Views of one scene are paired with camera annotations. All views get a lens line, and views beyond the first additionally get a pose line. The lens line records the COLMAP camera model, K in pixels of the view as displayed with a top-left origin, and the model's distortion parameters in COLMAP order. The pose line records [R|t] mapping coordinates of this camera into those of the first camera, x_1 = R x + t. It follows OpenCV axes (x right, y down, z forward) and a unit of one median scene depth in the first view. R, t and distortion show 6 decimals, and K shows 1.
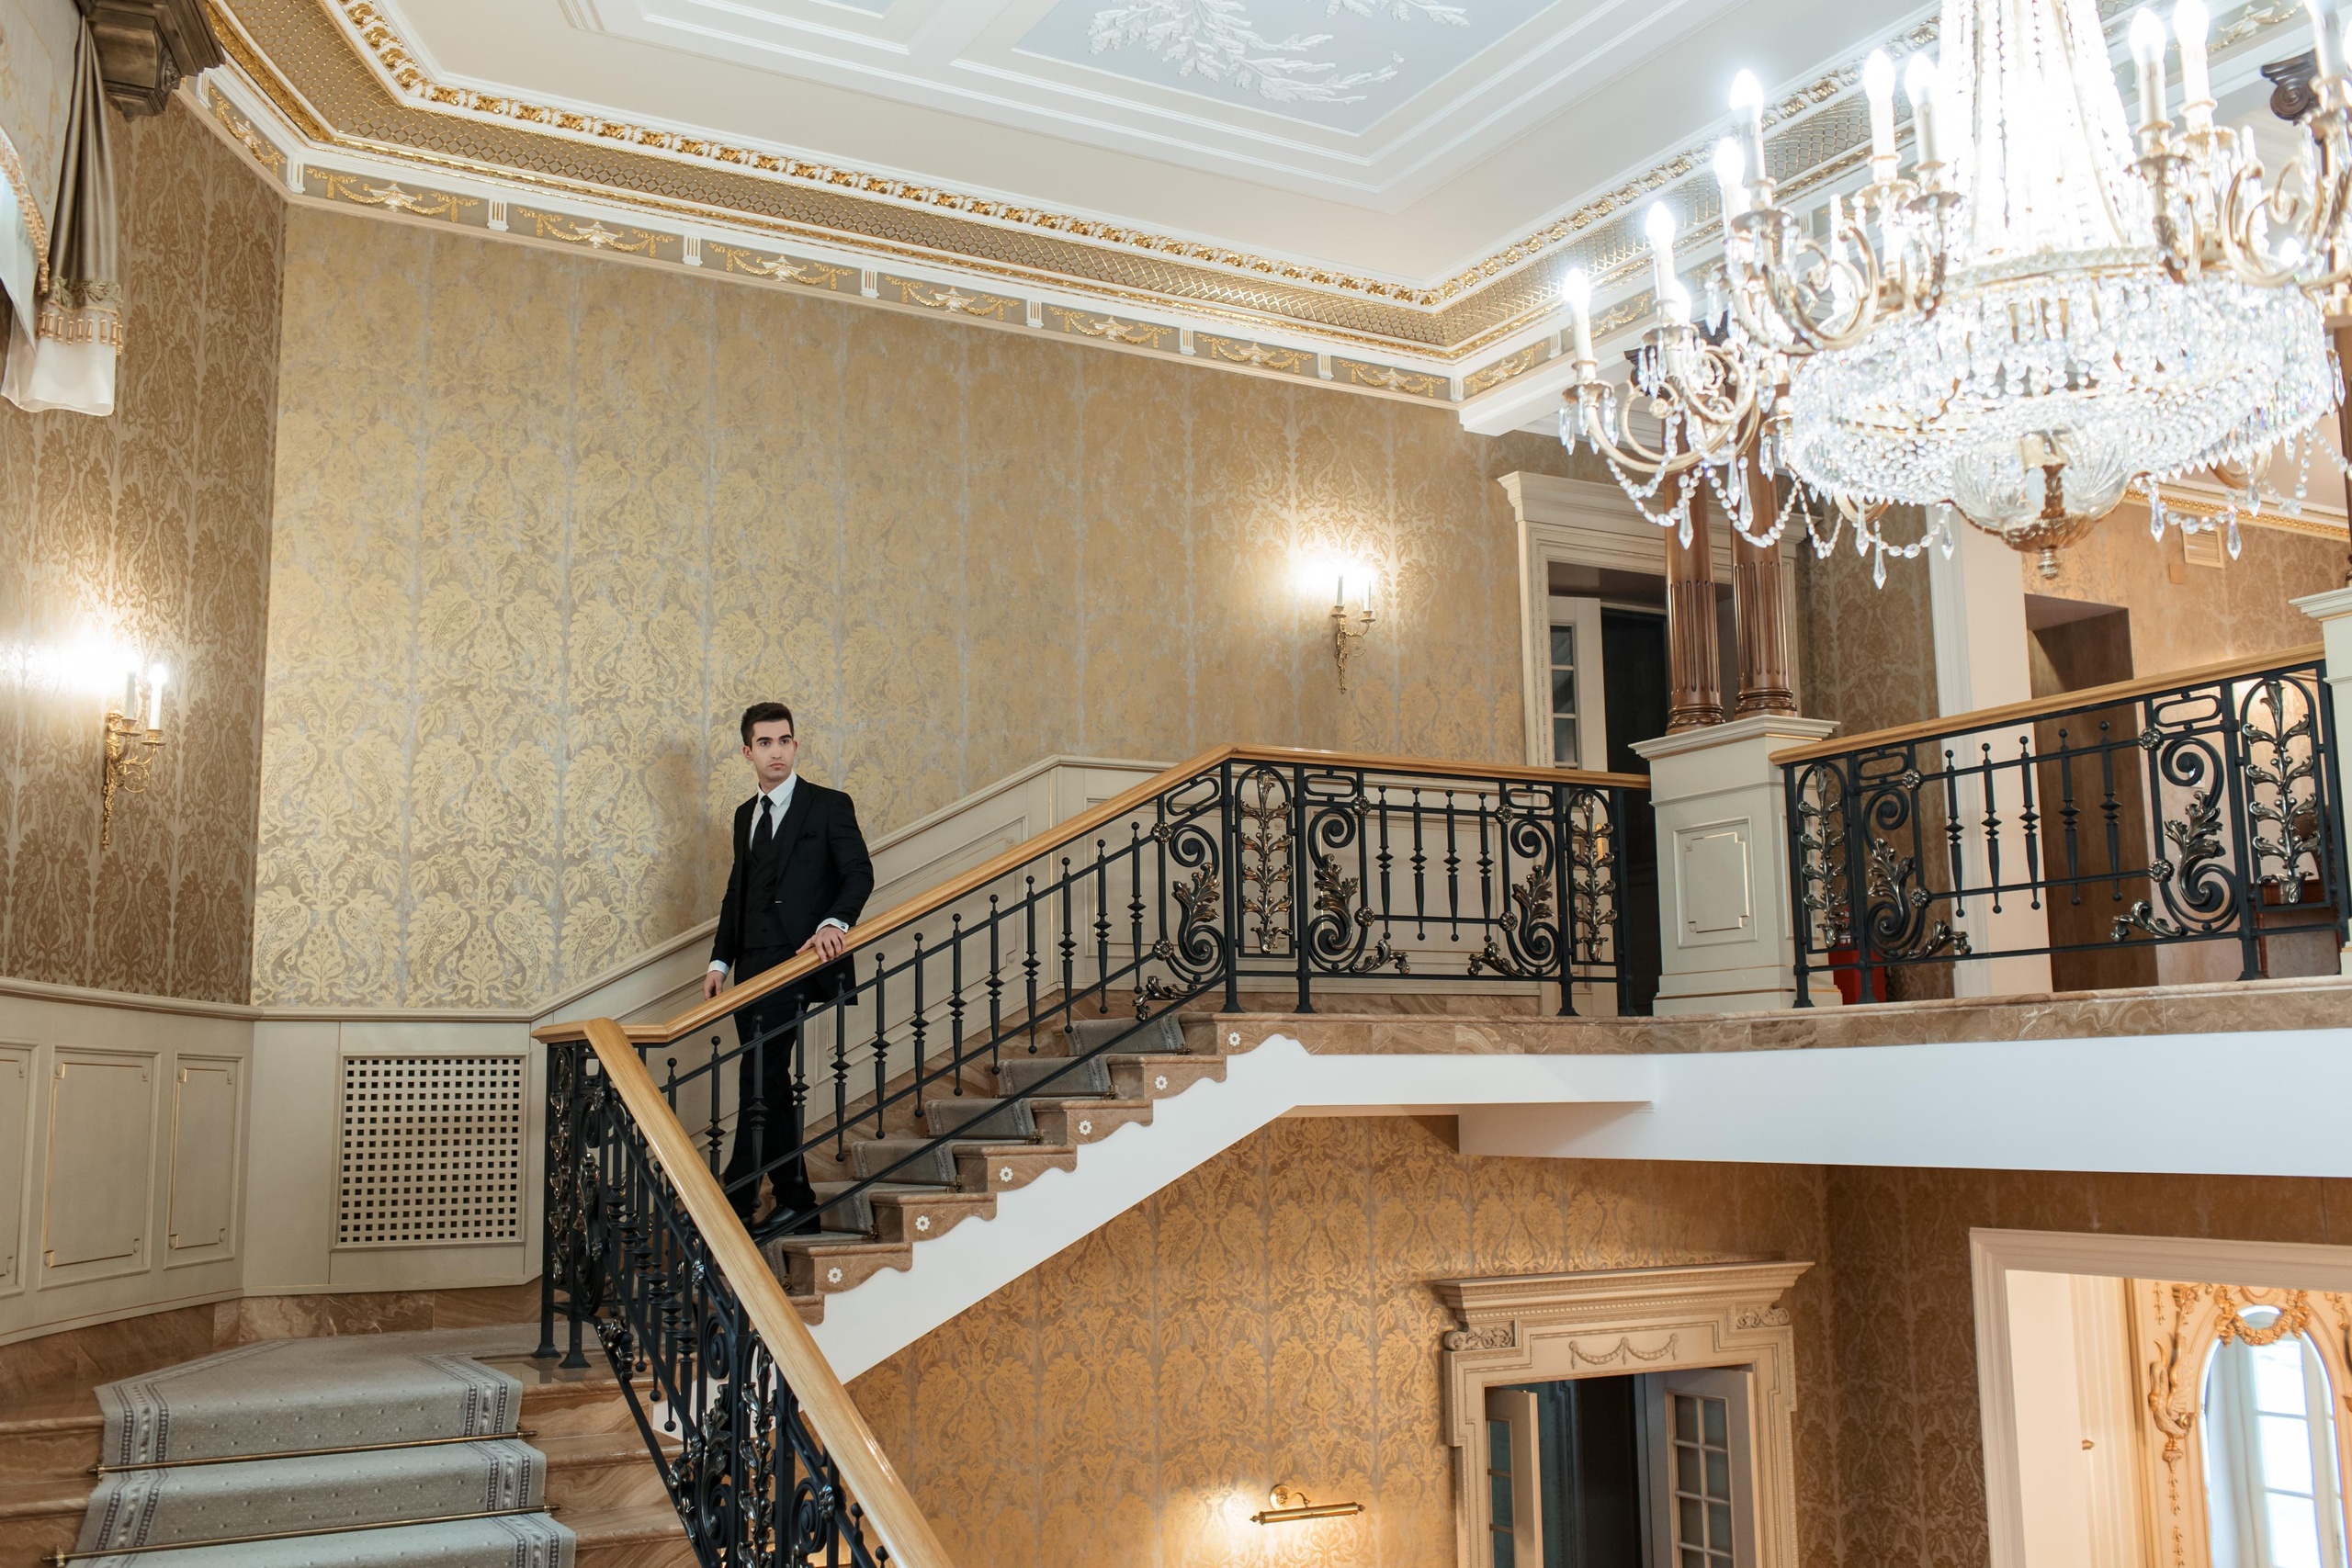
lens RADIAL K [[2169.3, 0, 1115.5], [0, 2169.3, 924.9], [0, 0, 1]] dist [0.007235, 0.006193]
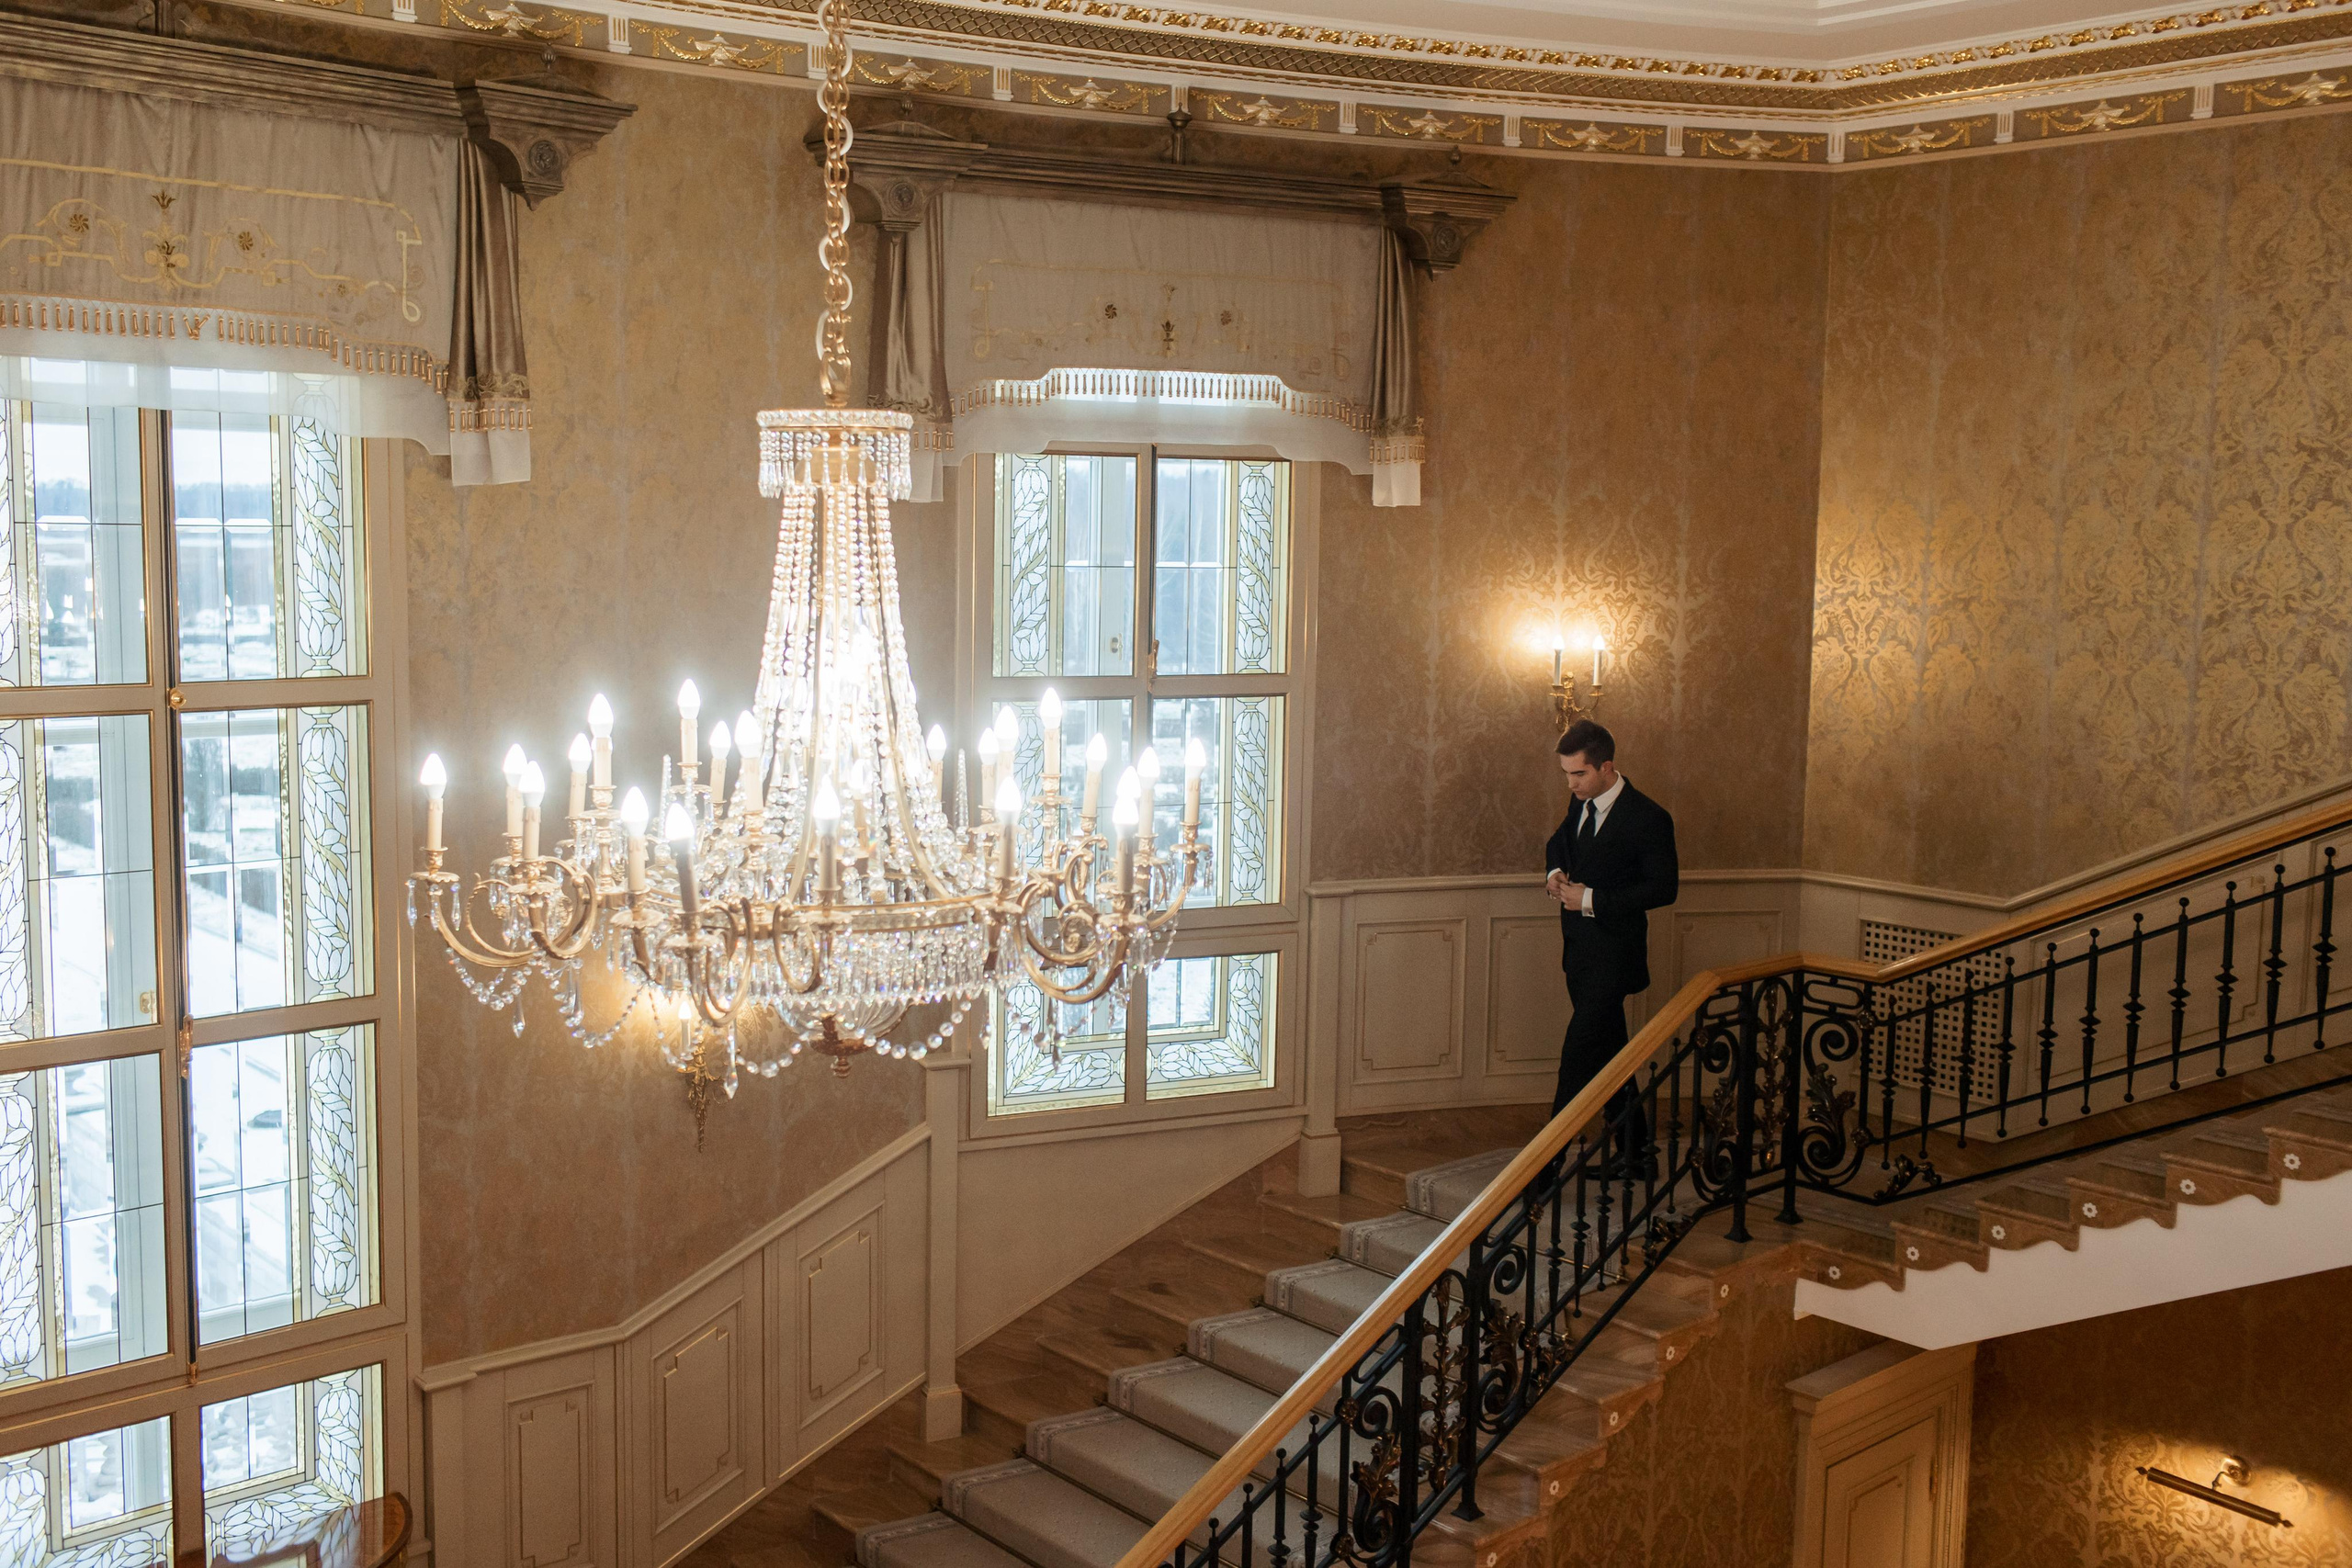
lens RADIAL K [[2233.5, 0, 1250.3], [0, 2233.5, 779.5], [0, 0, 1]] dist [0.003024, 0.008116]
pose [[0.241537, 0.157468, -0.957530, 0.677486], [0.094682, 0.978214, 0.184753, -0.255009], [0.965761, -0.135285, 0.221366, 0.388573]]
